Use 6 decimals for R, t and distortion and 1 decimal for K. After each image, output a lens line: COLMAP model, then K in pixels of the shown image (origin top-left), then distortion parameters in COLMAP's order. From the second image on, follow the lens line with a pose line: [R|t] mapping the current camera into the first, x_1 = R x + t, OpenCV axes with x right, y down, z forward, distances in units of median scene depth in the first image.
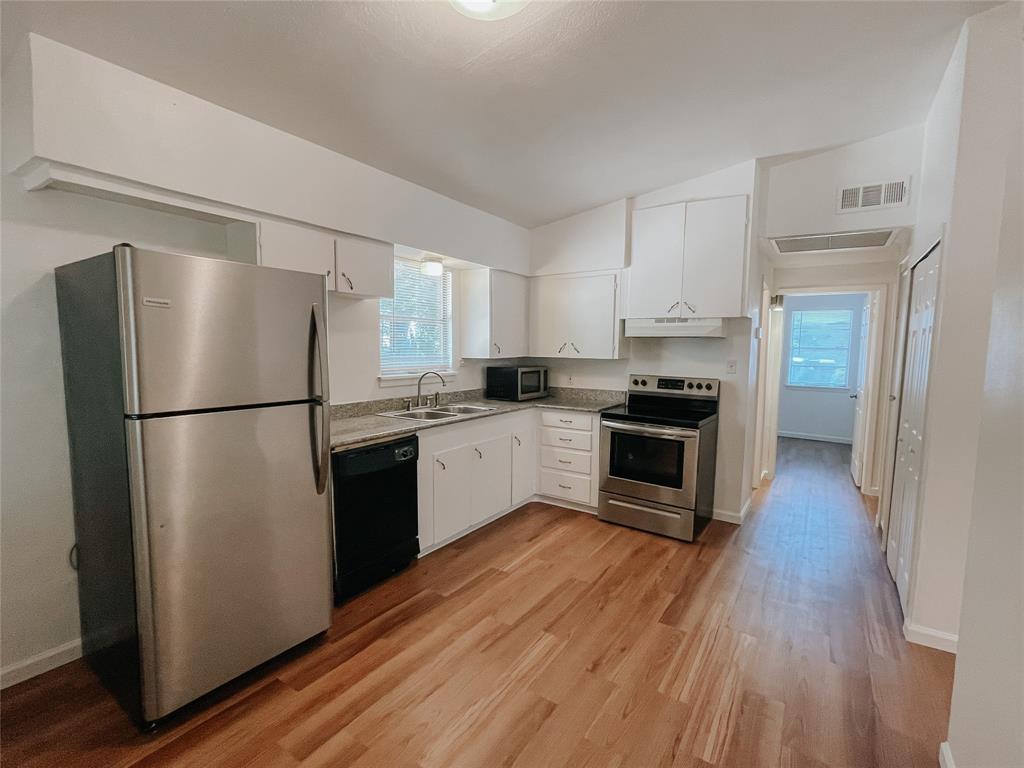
lens RADIAL K [[475.0, 0, 512.0], [0, 475.0, 384.0], [0, 0, 1]] dist [0.002695, 0.000254]
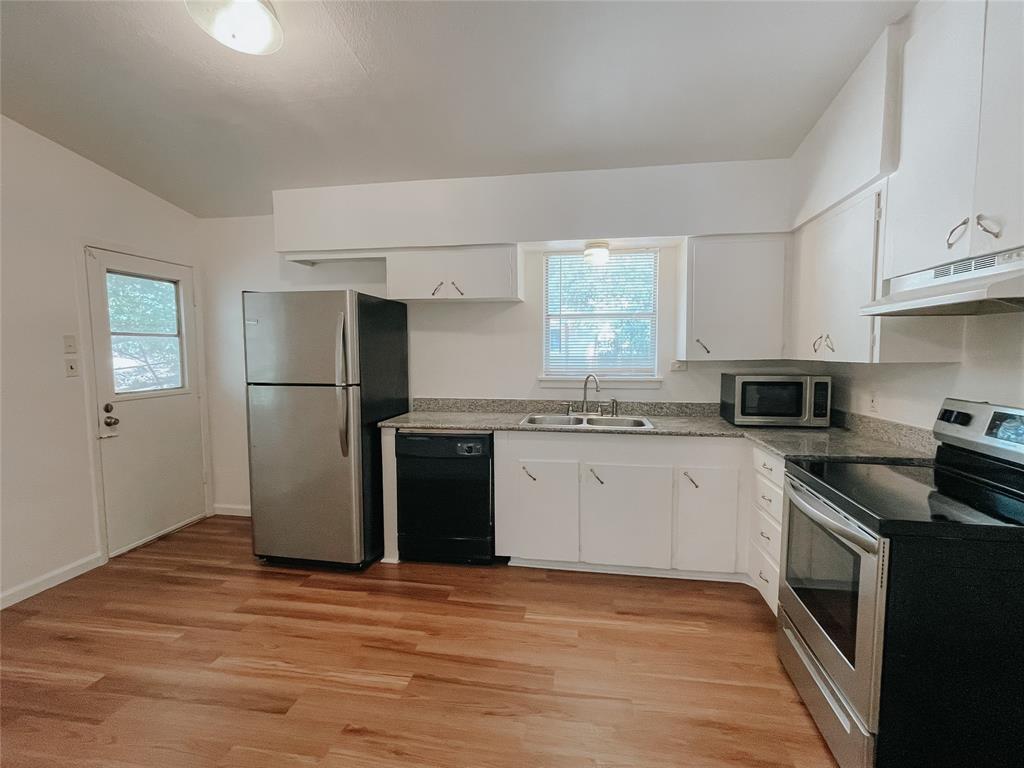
lens RADIAL K [[480.6, 0, 512.0], [0, 480.6, 384.0], [0, 0, 1]] dist [0.003173, 0.000610]
pose [[0.407065, 0.048822, -0.912093, 0.575499], [-0.067920, 0.997424, 0.023077, -0.018453], [0.910870, 0.052555, 0.409333, 0.503148]]
